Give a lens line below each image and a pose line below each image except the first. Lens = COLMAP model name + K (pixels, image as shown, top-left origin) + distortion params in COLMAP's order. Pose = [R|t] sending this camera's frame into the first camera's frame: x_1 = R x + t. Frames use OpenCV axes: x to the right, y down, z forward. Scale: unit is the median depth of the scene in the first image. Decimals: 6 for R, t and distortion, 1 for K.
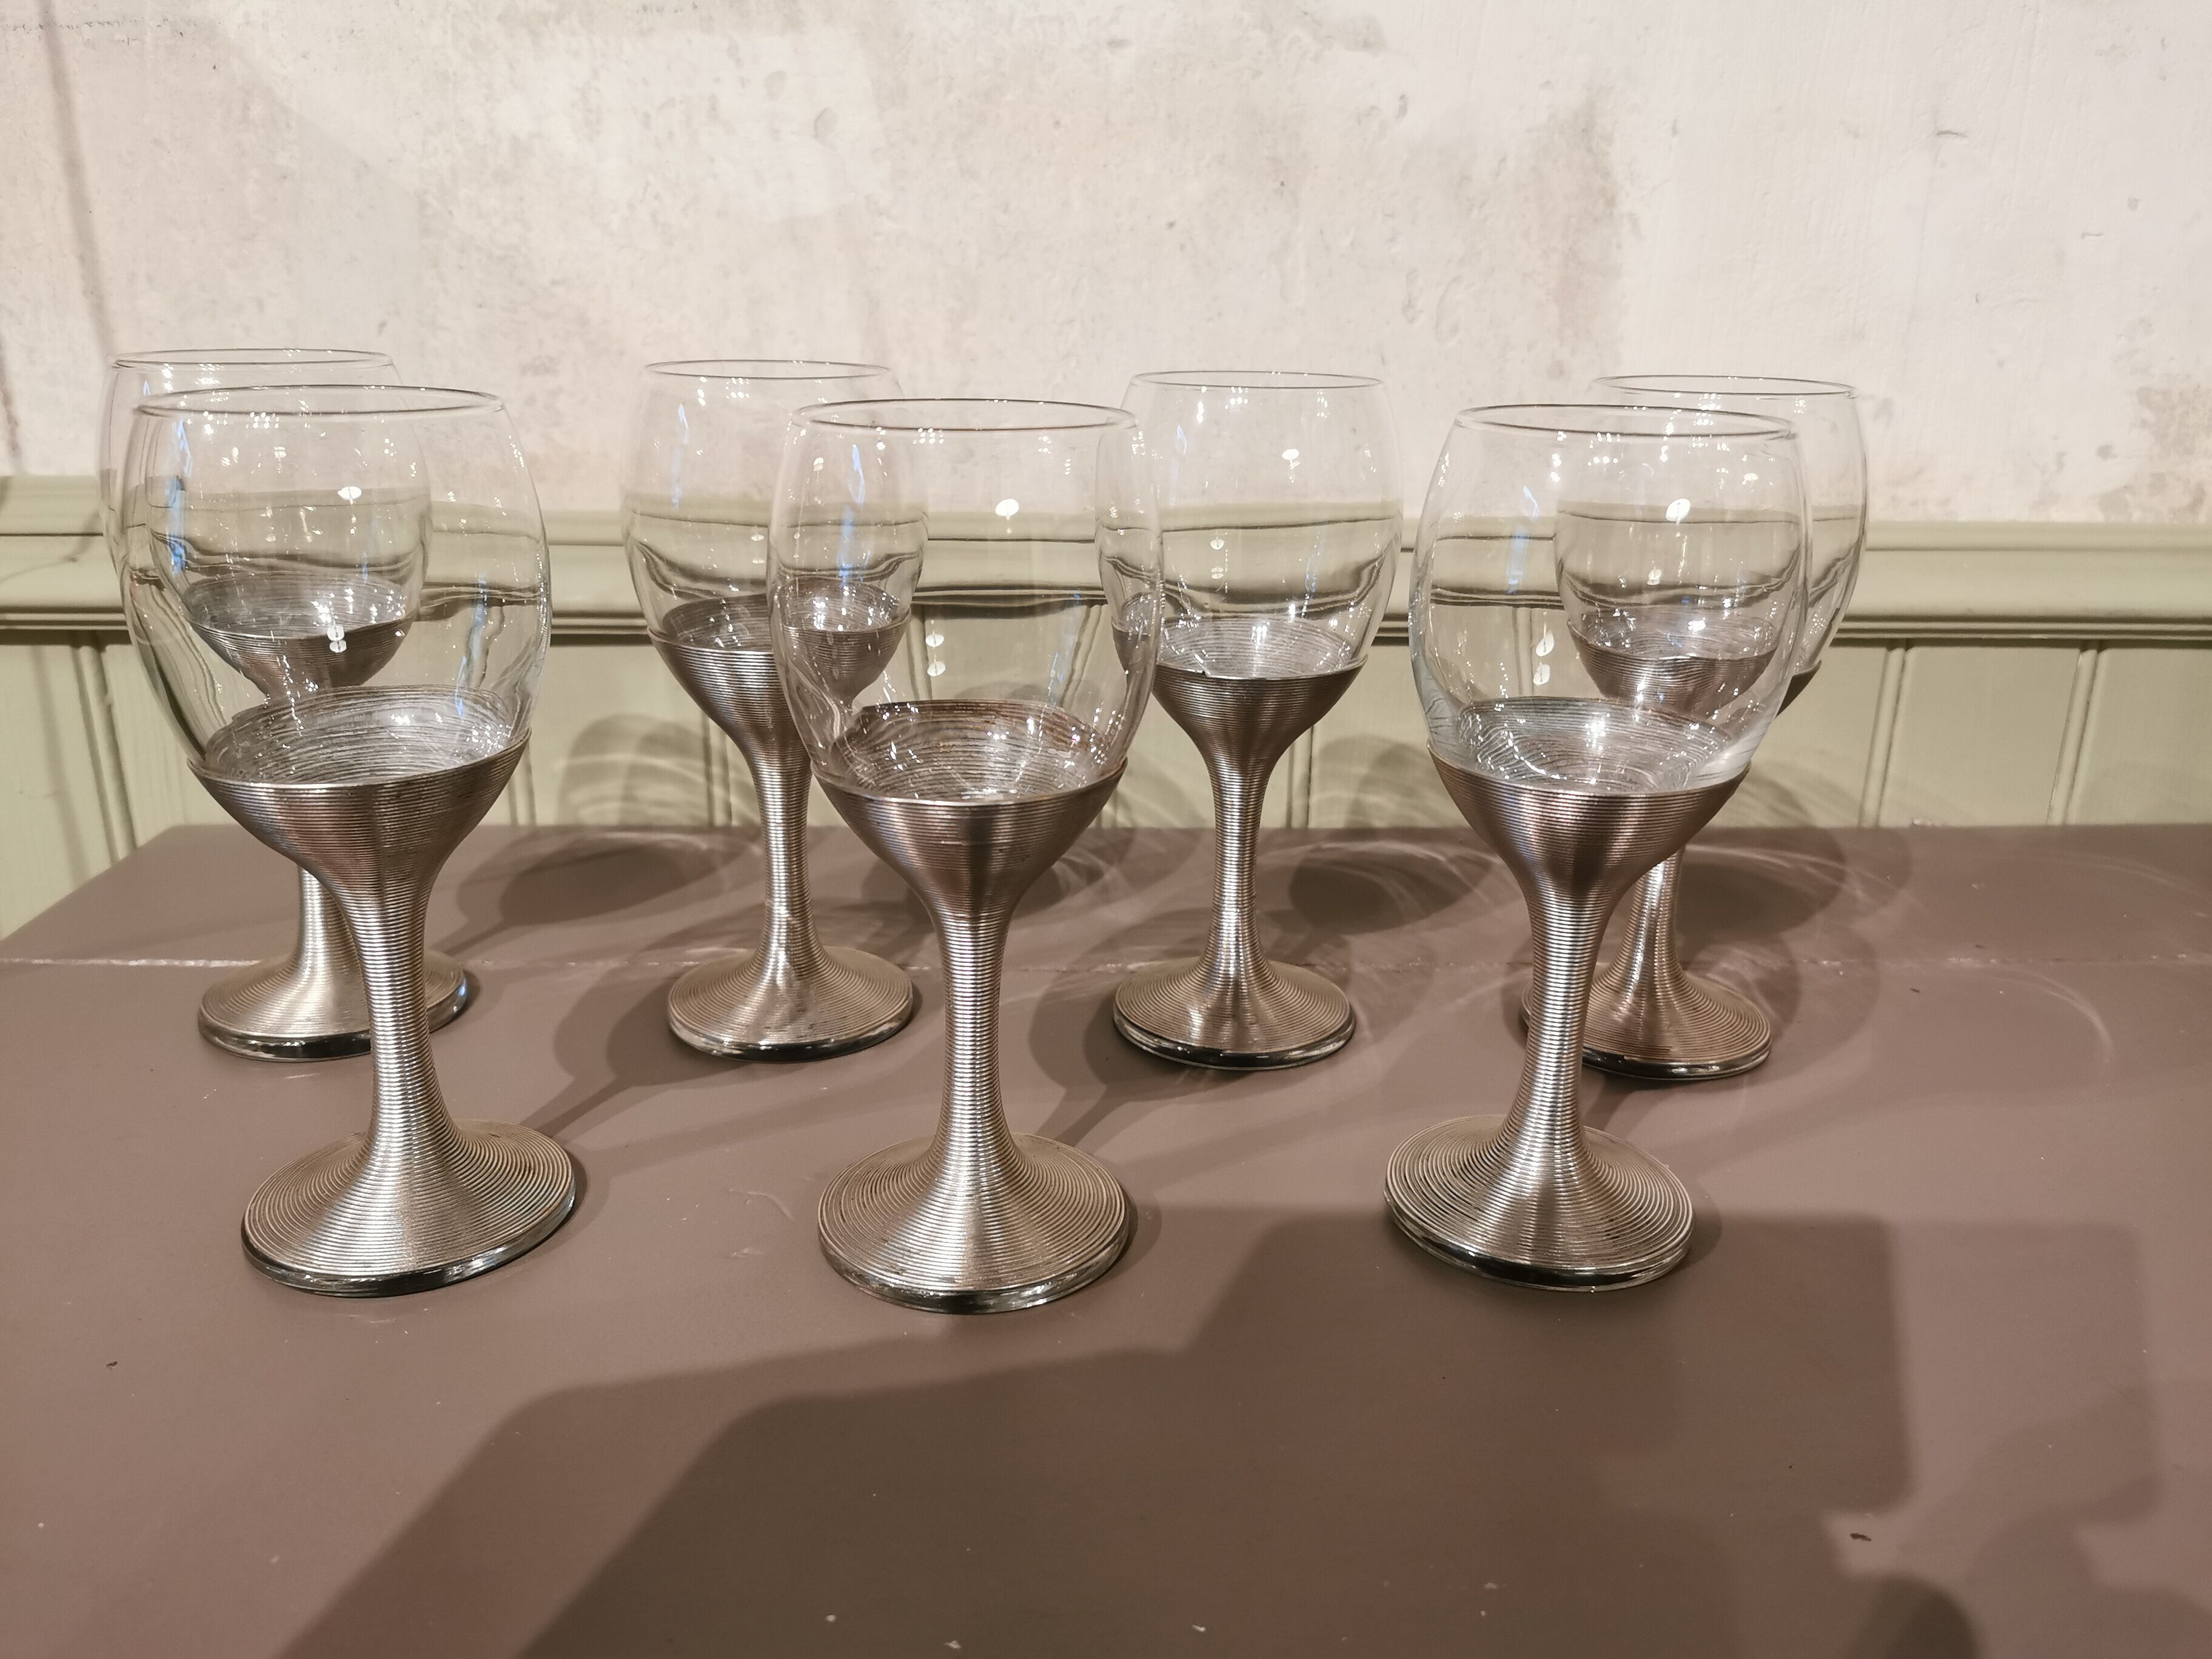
lens RADIAL K [[1773.3, 0, 1106.0], [0, 1773.3, 829.5], [0, 0, 1]] dist [0.121483, -0.158758]
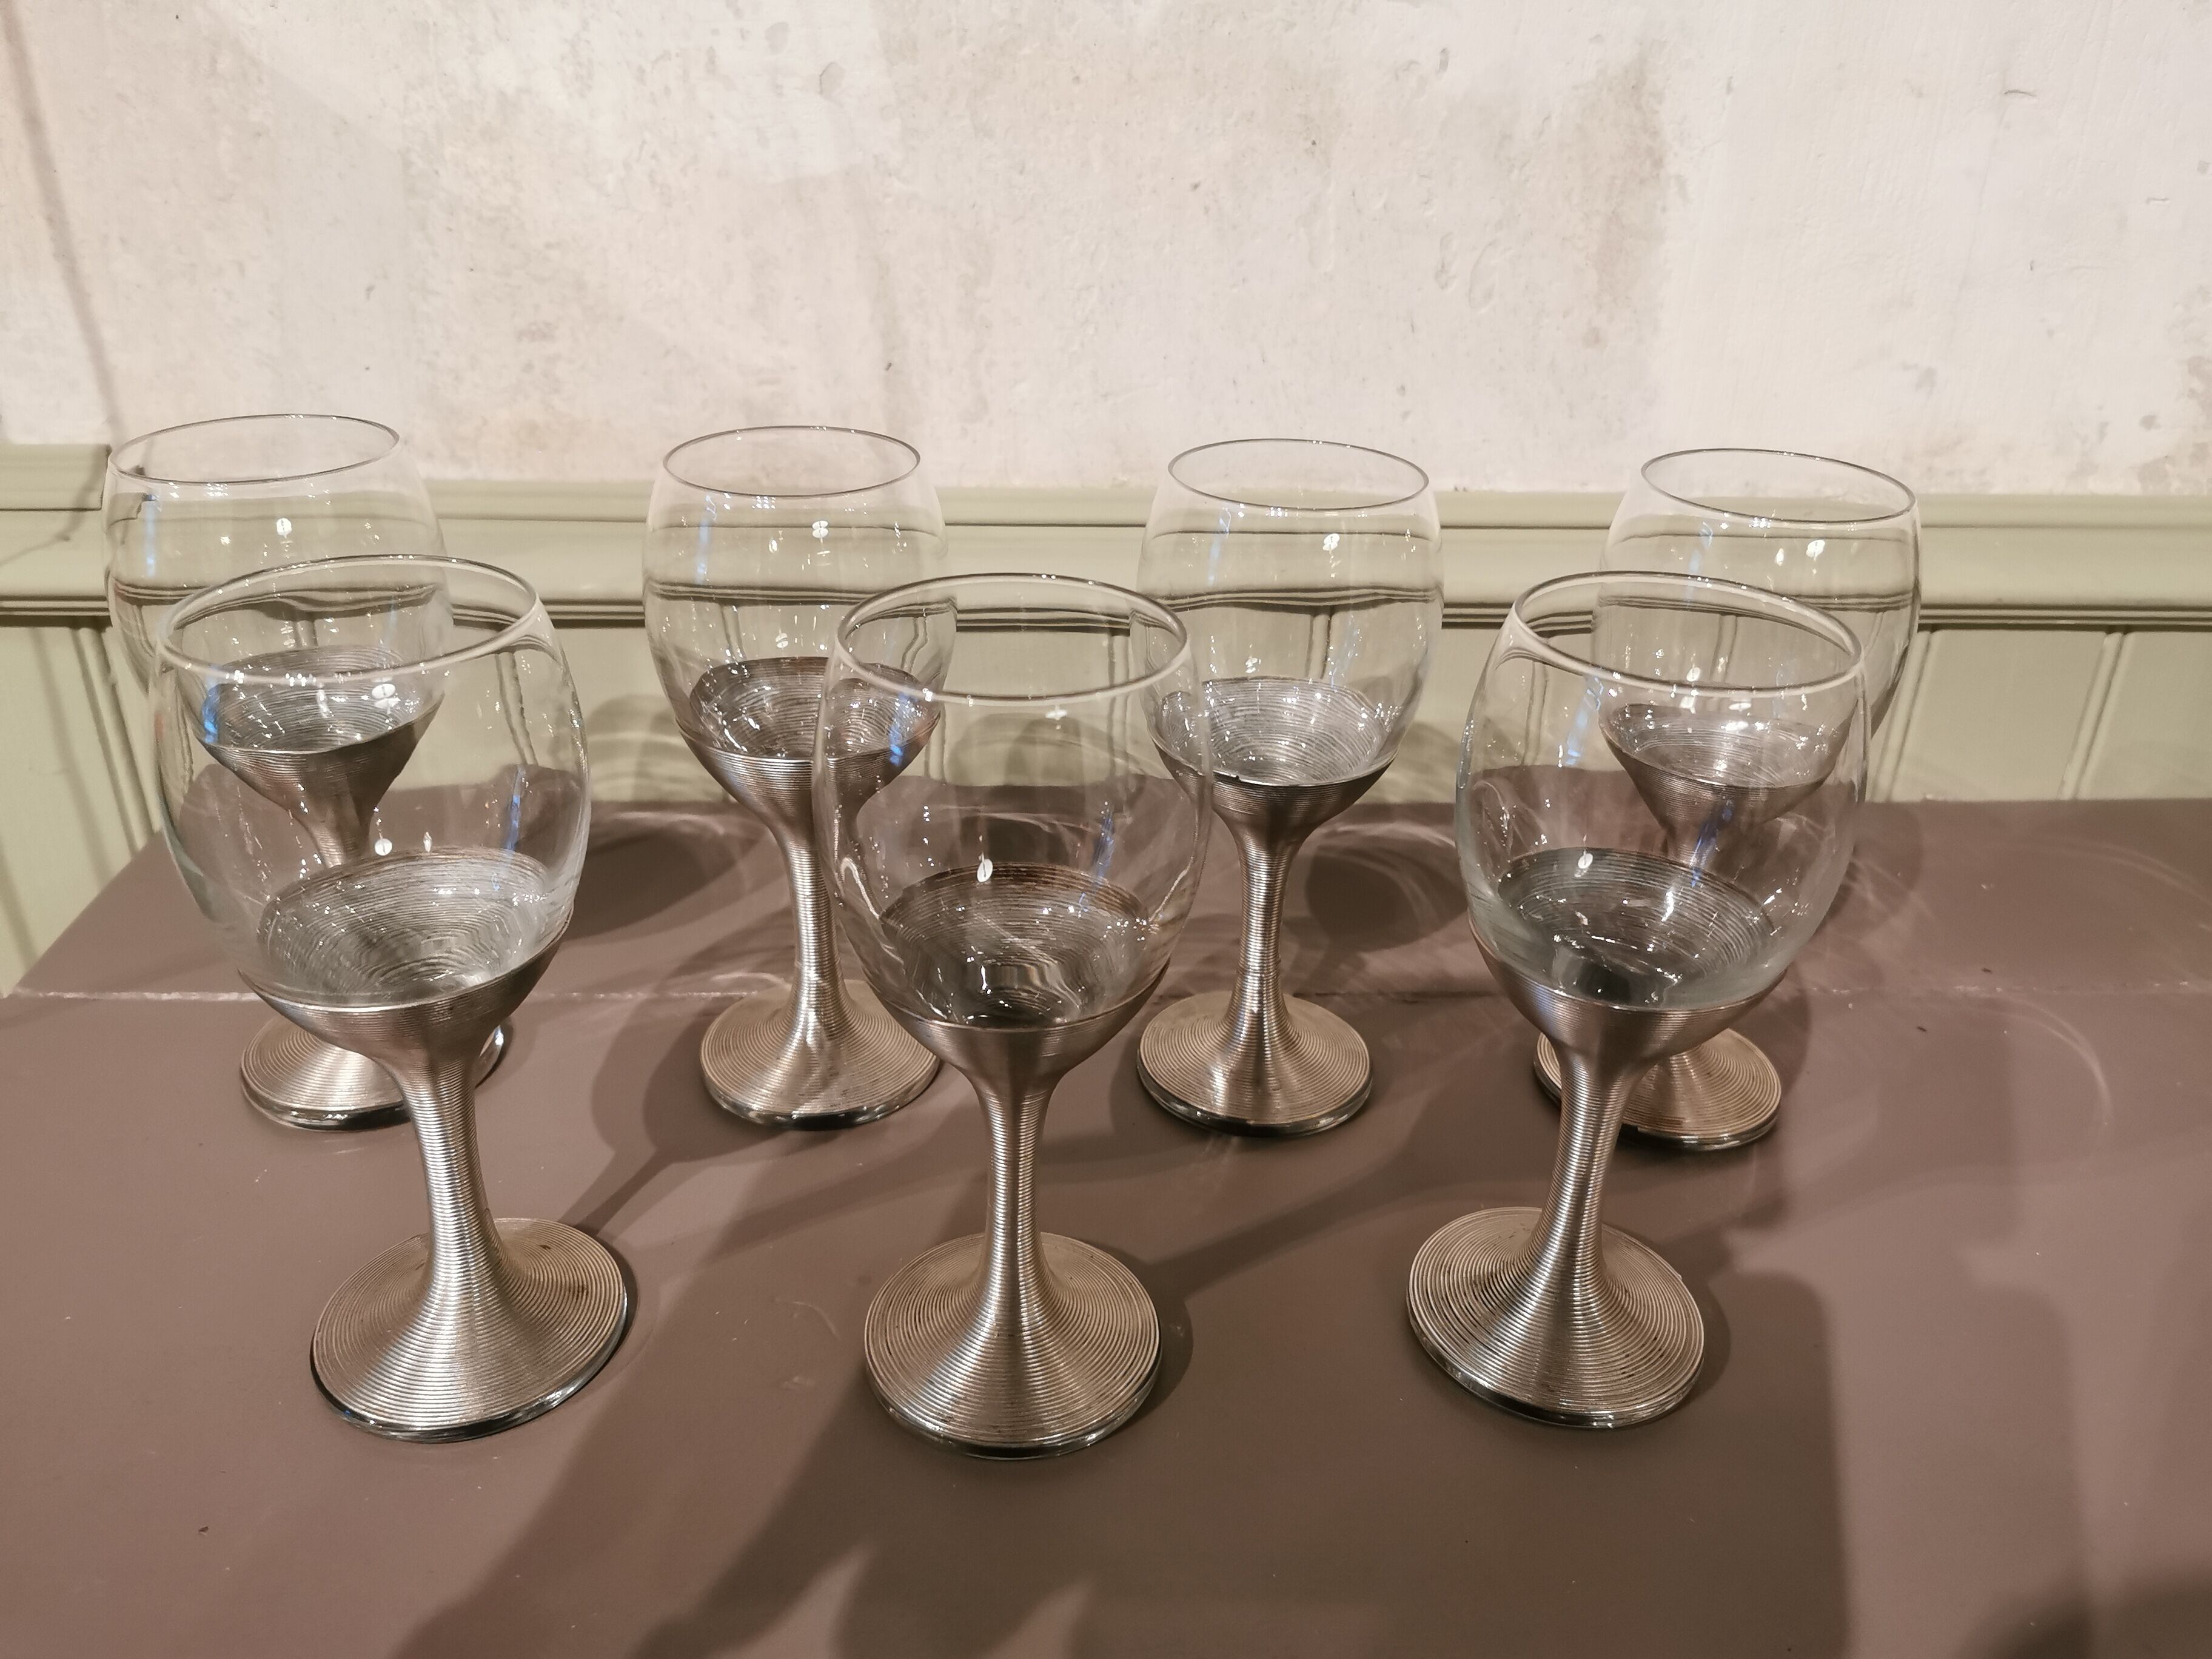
lens RADIAL K [[1774.8, 0, 1100.7], [0, 1774.8, 822.6], [0, 0, 1]] dist [0.105689, -0.126343]
pose [[0.999958, 0.004539, 0.007975, -0.020481], [-0.005667, 0.989026, 0.147636, -0.146738], [-0.007217, -0.147675, 0.989010, 0.009973]]
